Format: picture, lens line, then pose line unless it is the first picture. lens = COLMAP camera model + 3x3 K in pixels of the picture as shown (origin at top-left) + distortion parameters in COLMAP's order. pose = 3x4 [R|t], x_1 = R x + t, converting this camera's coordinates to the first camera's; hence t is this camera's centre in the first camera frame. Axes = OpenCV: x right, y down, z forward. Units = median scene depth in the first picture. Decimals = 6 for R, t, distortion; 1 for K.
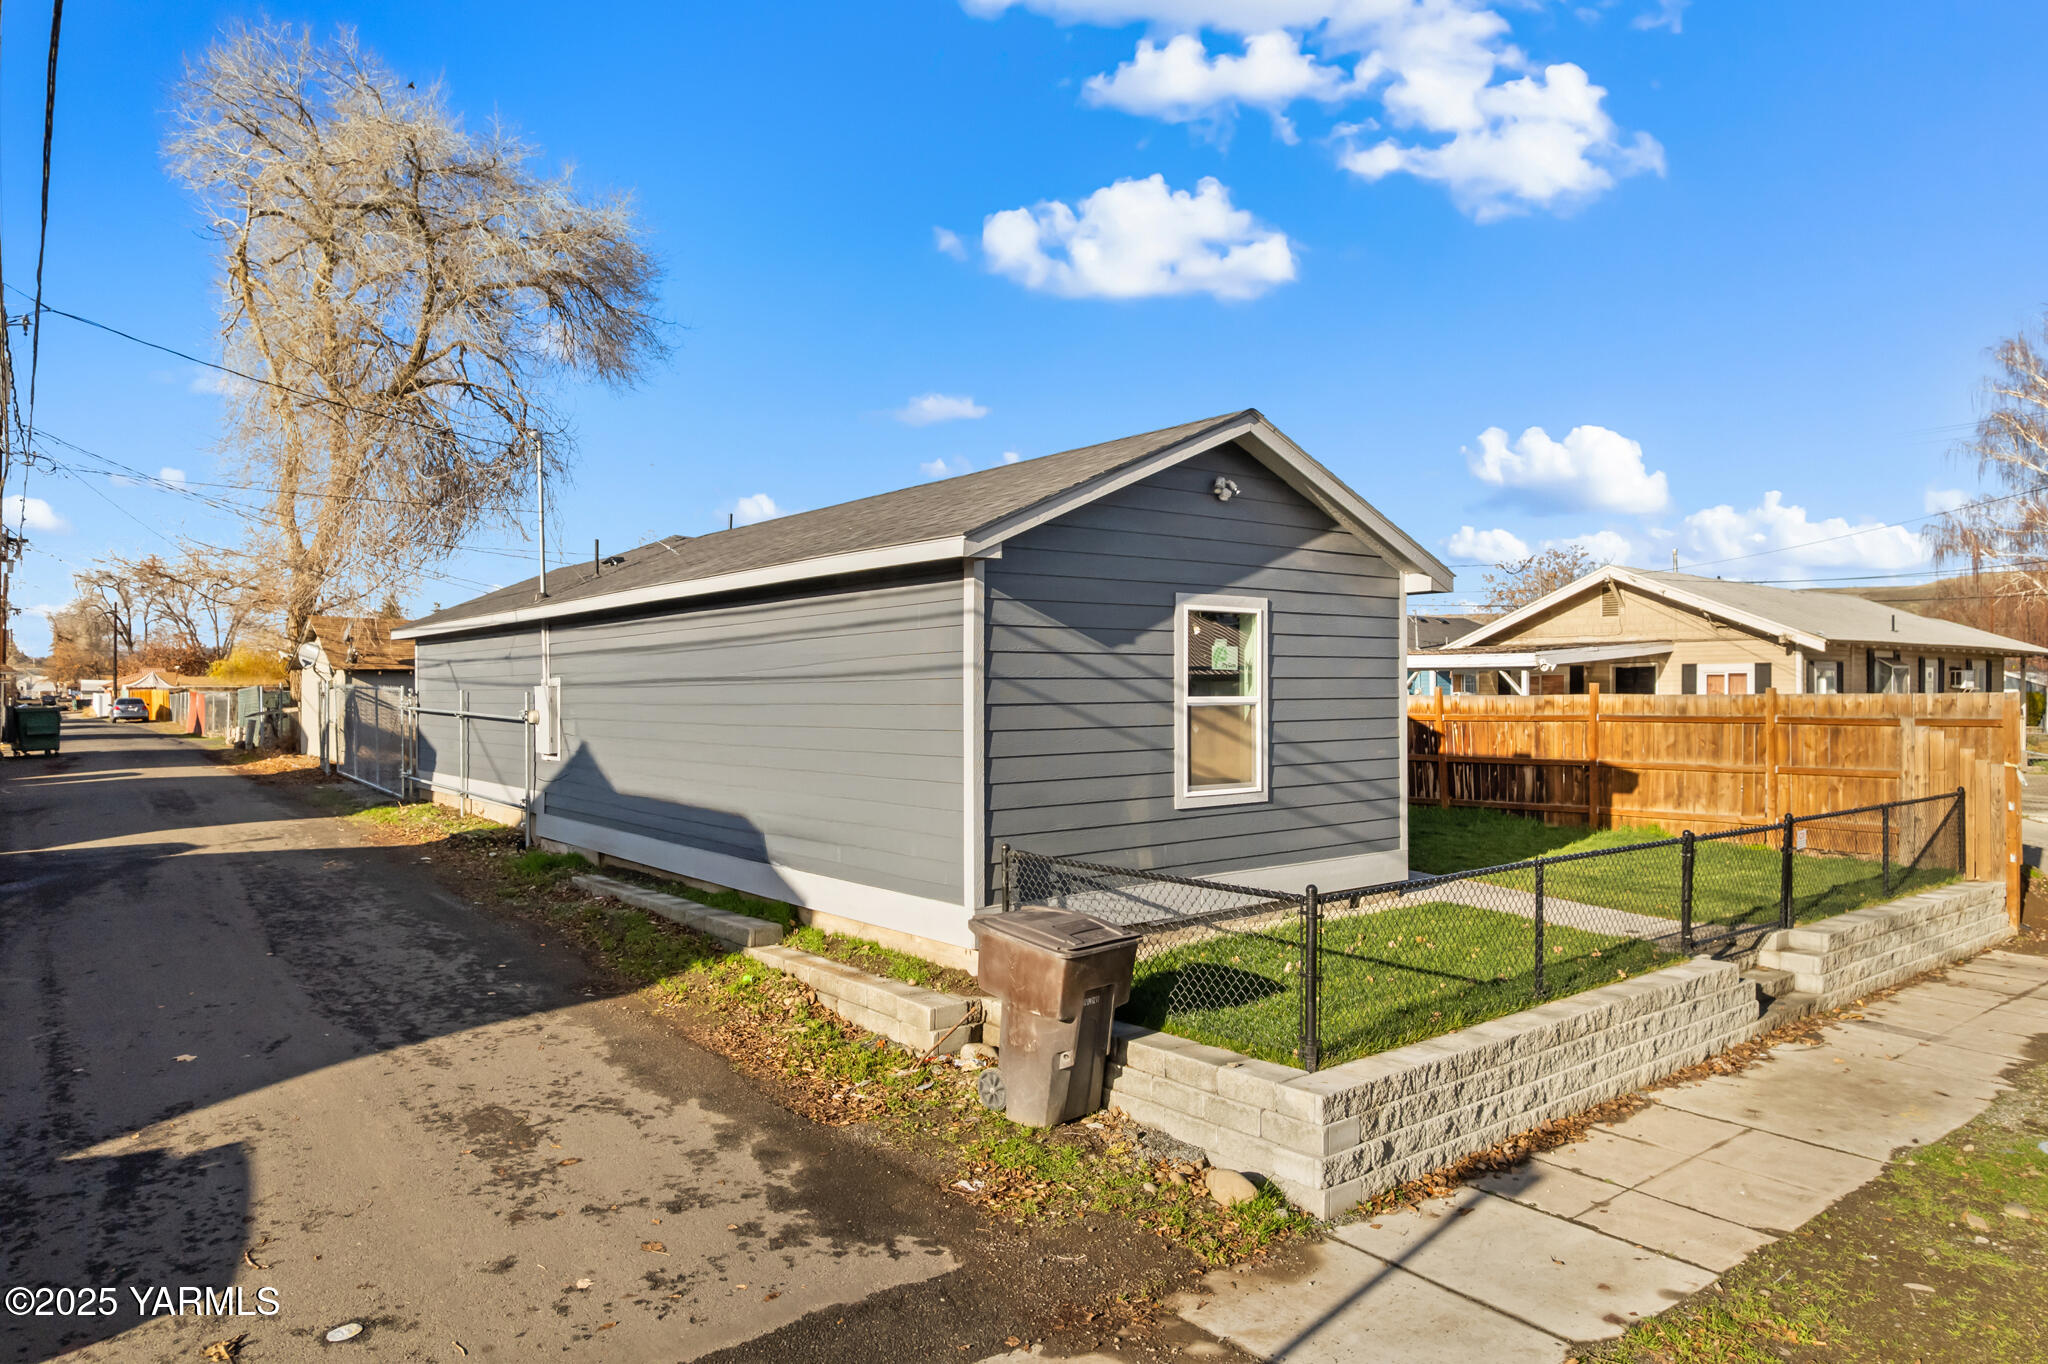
lens RADIAL K [[1312.4, 0, 1024.0], [0, 1312.4, 682.0], [0, 0, 1]] dist [-0.069097, 0.055374]
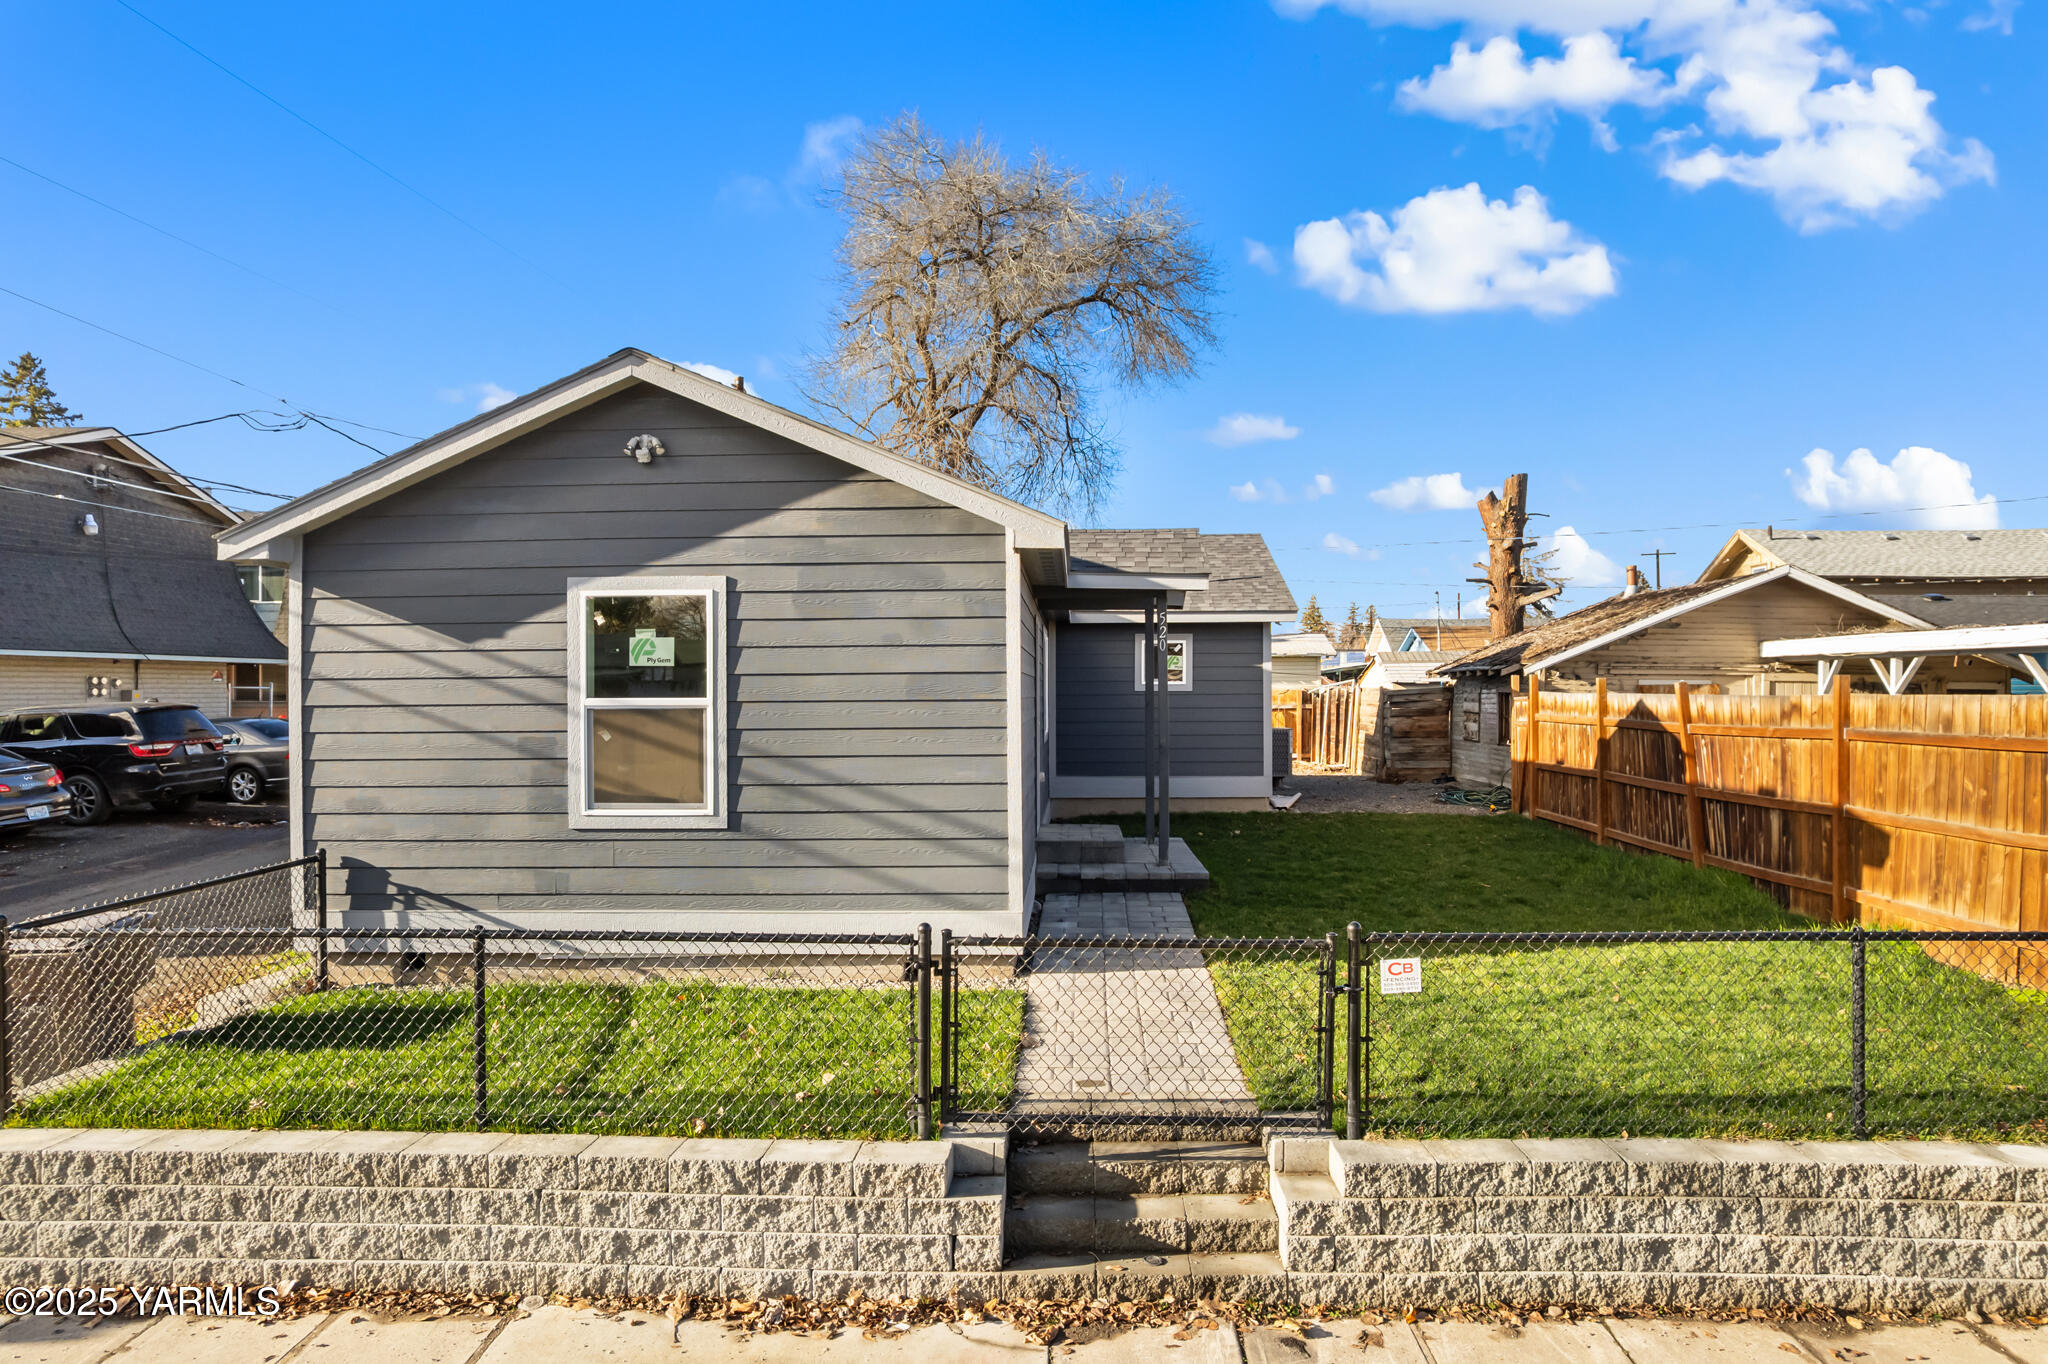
lens RADIAL K [[1312.4, 0, 1024.0], [0, 1312.4, 682.0], [0, 0, 1]] dist [-0.069097, 0.055374]
pose [[0.762176, -0.004756, -0.647353, 0.852905], [0.007099, 0.999974, 0.001012, 0.001707], [0.647331, -0.005366, 0.762190, 0.512223]]
